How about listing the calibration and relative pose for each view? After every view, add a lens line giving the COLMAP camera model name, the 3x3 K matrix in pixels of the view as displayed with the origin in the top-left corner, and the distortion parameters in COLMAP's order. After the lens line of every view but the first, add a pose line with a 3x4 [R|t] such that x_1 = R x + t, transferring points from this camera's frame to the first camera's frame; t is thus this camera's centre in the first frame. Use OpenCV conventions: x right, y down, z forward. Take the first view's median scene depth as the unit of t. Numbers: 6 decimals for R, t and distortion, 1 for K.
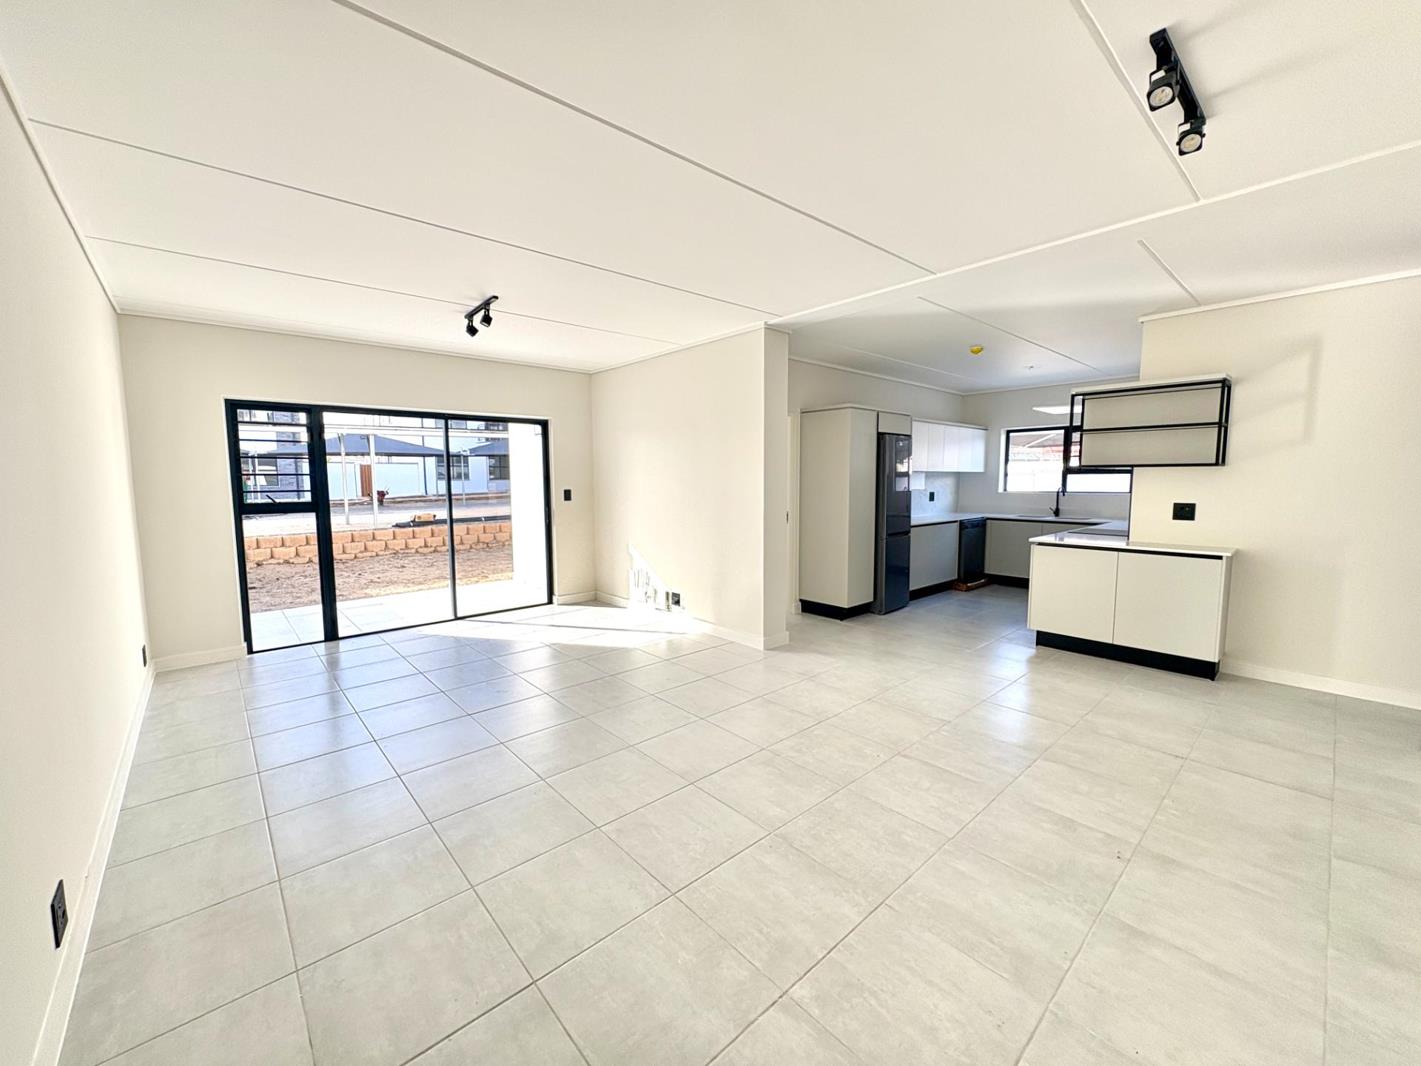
lens RADIAL K [[568.3, 0, 711.1], [0, 568.3, 534.0], [0, 0, 1]] dist [0.003142, -0.000383]
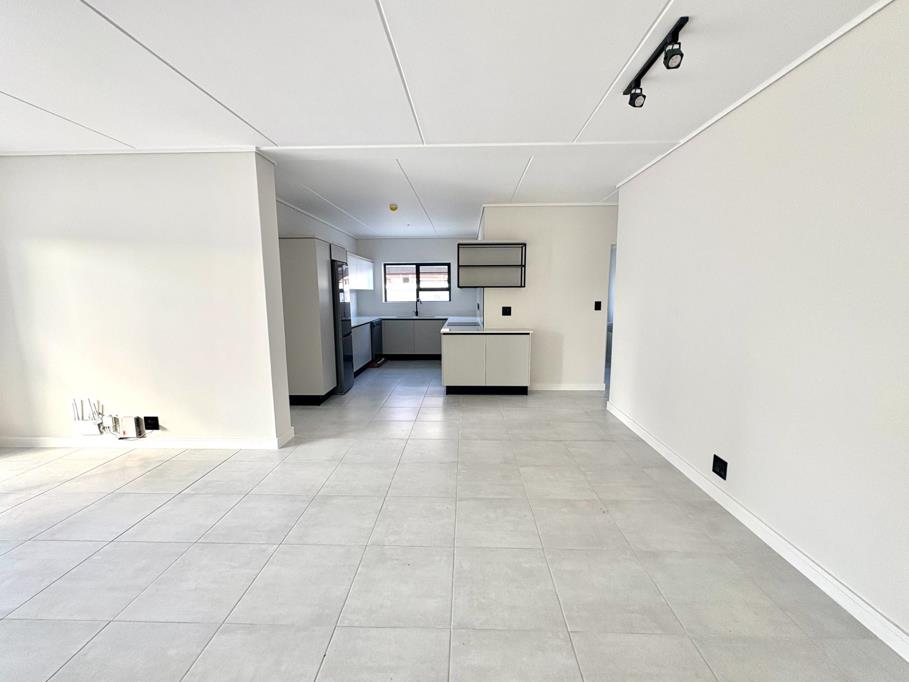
lens RADIAL K [[363.5, 0, 454.8], [0, 363.5, 339.5], [0, 0, 1]] dist [0.003142, -0.000383]
pose [[0.689845, -0.094113, 0.717814, -0.160669], [0.073818, 0.995490, 0.059578, -0.027050], [-0.720184, 0.011888, 0.693682, 0.252194]]
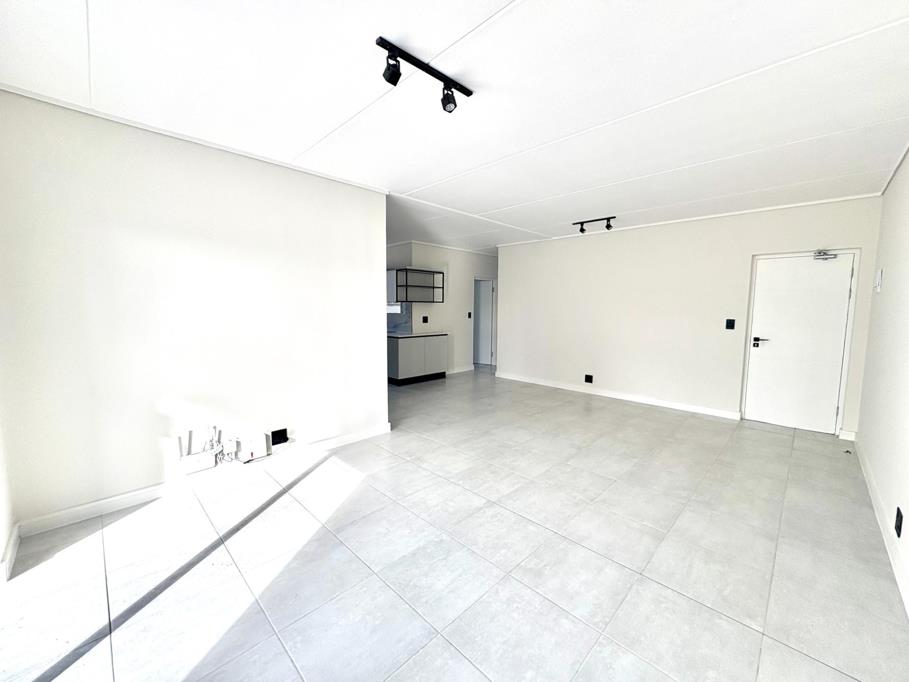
lens RADIAL K [[363.5, 0, 456.6], [0, 363.5, 340.6], [0, 0, 1]] dist [0.003142, -0.000383]
pose [[-0.066310, -0.088642, 0.993854, -0.767372], [0.092668, 0.991194, 0.094587, -0.080022], [-0.993487, 0.098371, -0.057512, 0.872436]]
